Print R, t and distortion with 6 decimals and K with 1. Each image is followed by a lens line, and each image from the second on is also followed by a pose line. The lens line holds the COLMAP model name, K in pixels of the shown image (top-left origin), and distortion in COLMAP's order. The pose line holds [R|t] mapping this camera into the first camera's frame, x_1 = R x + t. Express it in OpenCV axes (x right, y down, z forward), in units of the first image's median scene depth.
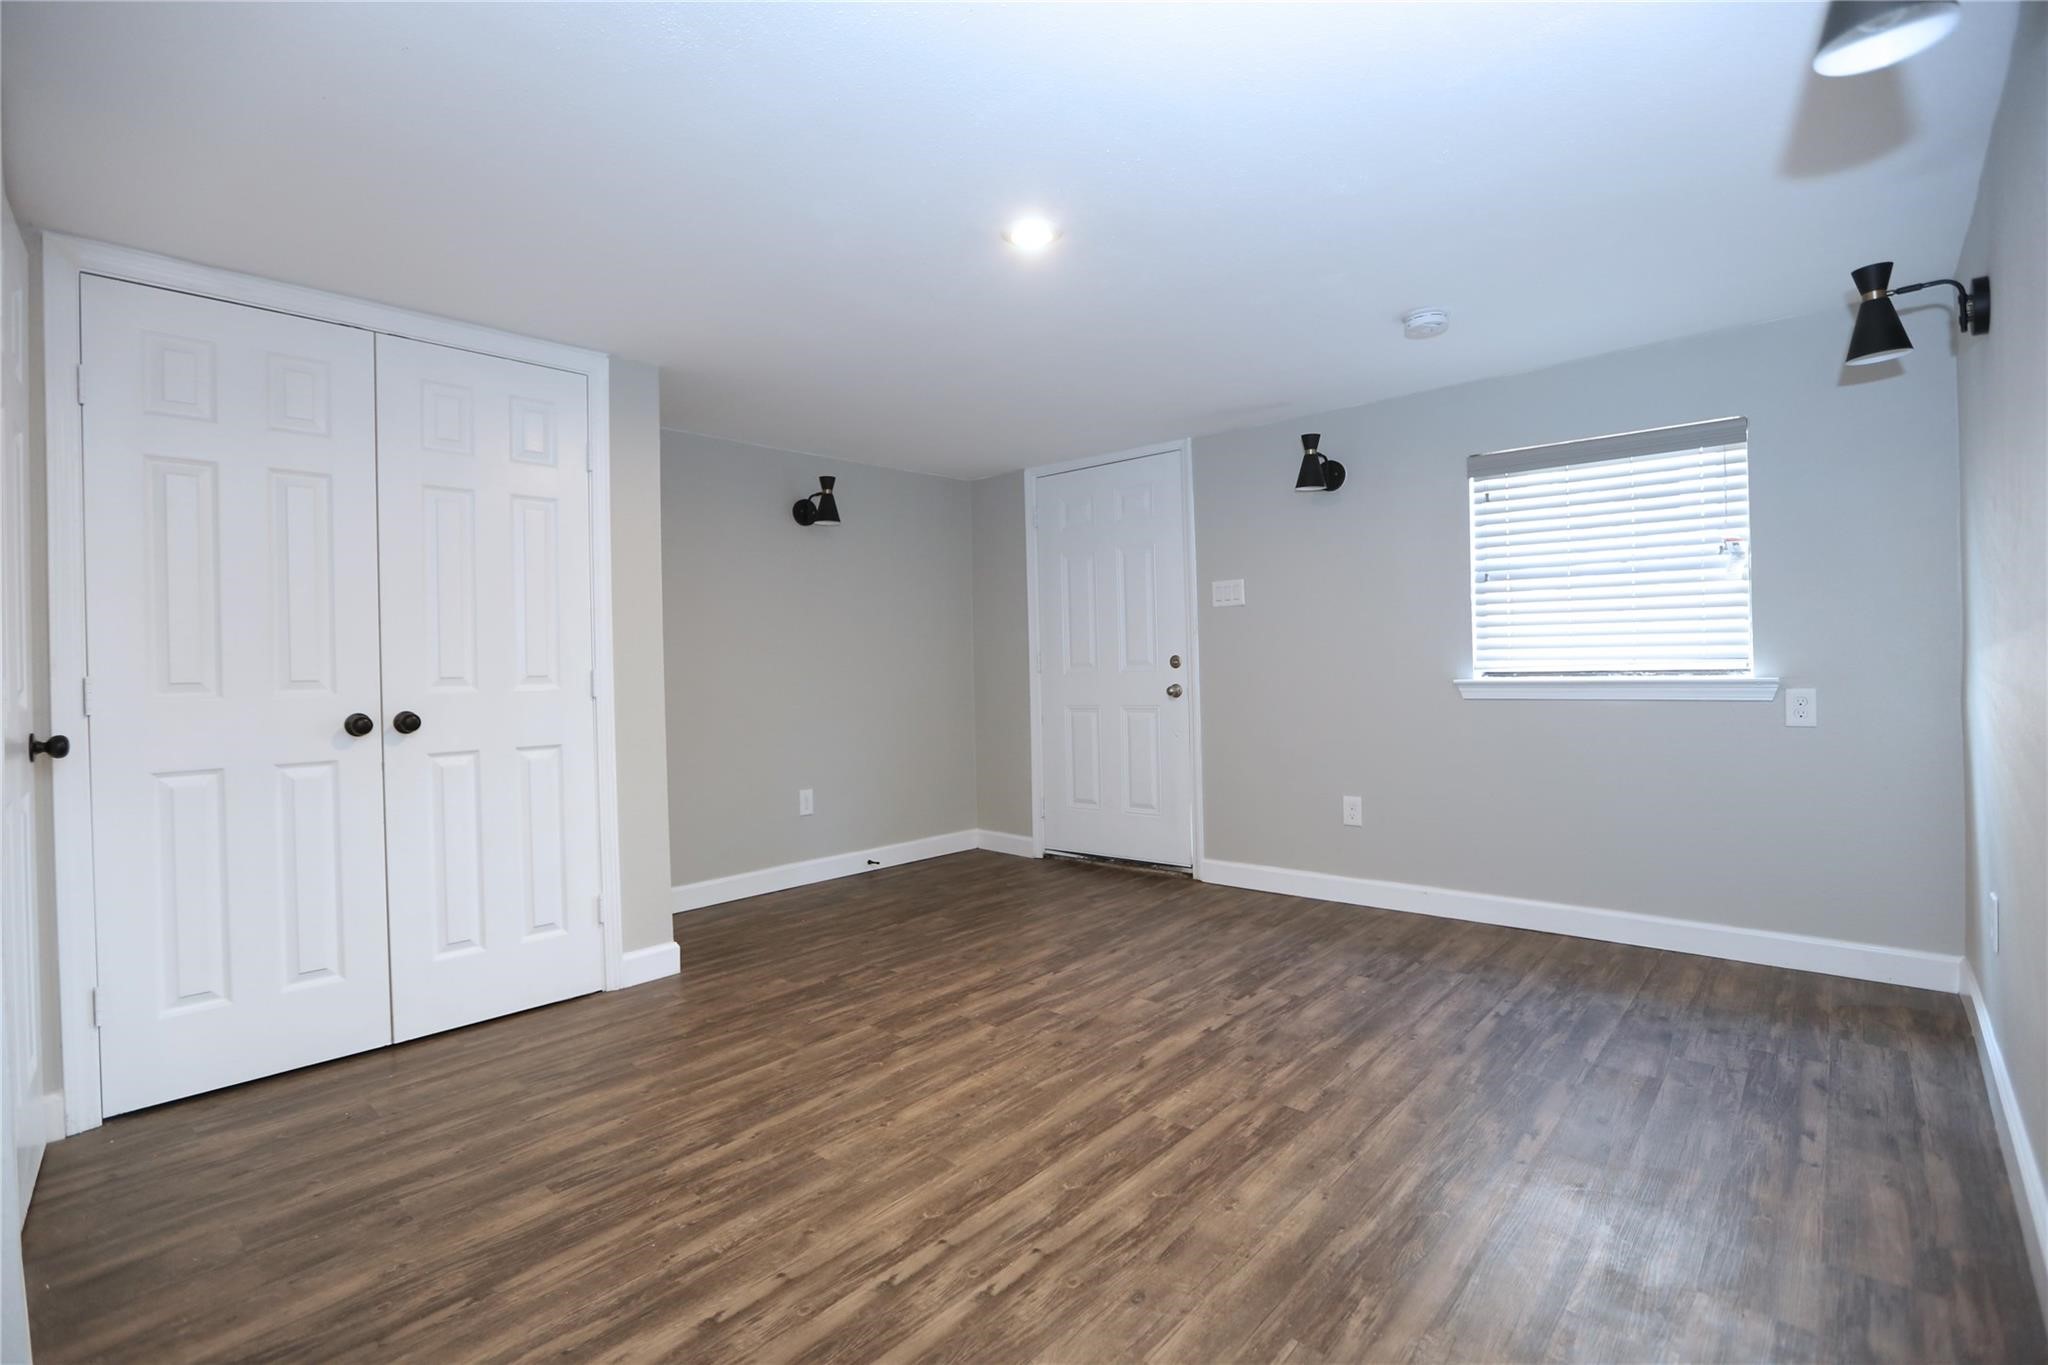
lens RADIAL K [[951.4, 0, 1018.1], [0, 951.4, 665.2], [0, 0, 1]] dist [-0.000245, -0.000078]
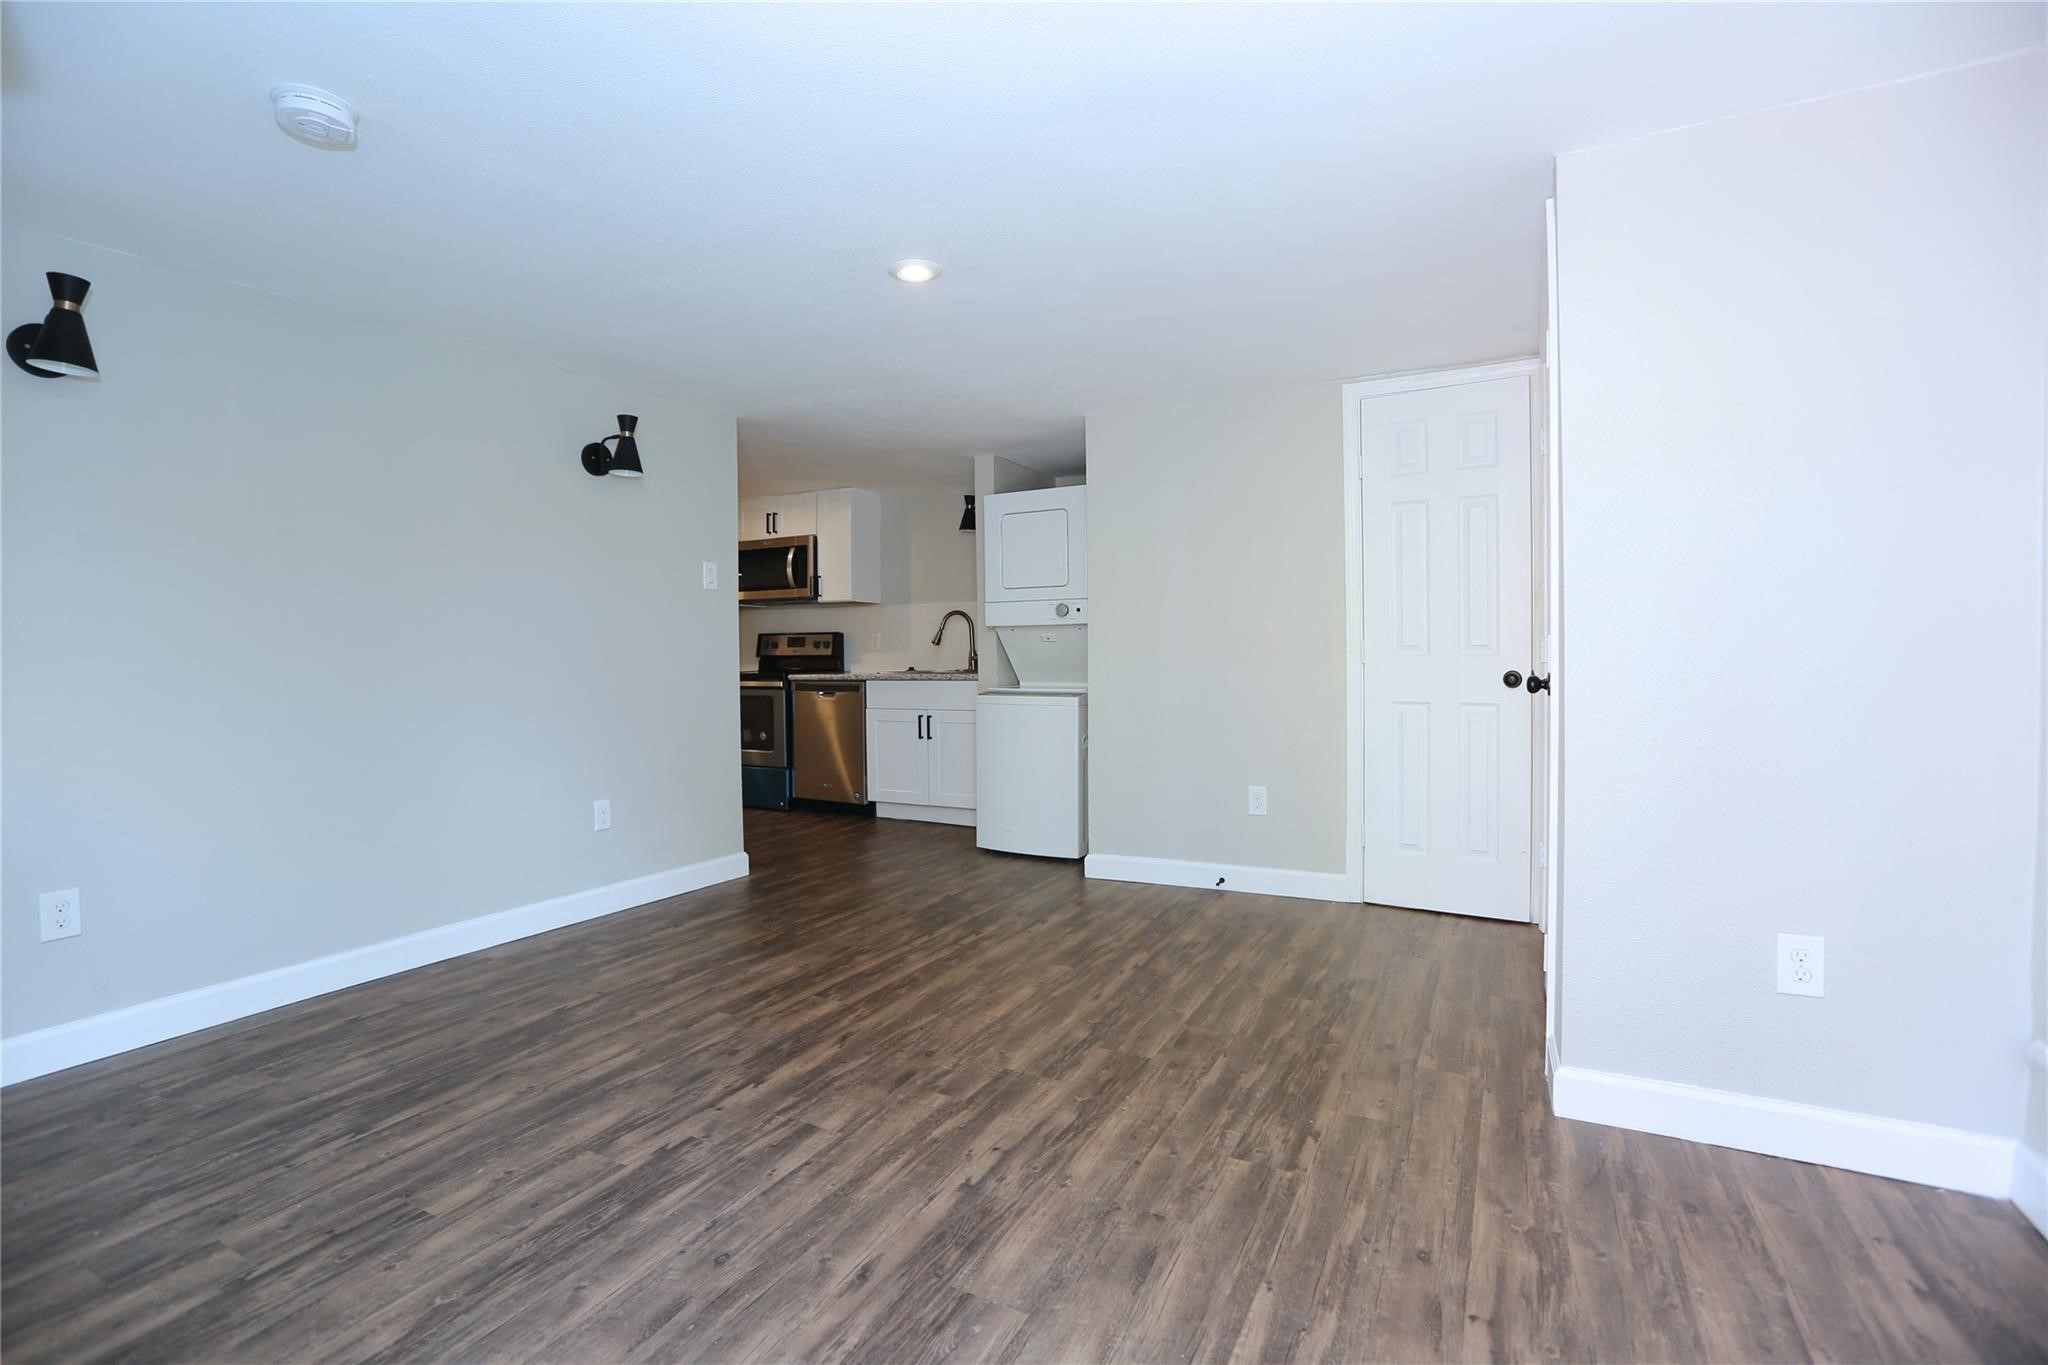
lens RADIAL K [[951.4, 0, 1018.1], [0, 951.4, 665.2], [0, 0, 1]] dist [-0.000245, -0.000078]
pose [[-0.969980, 0.038974, -0.240042, 0.169741], [0.034595, 0.999150, 0.022428, -0.005016], [0.240712, 0.013450, -0.970503, 1.956224]]
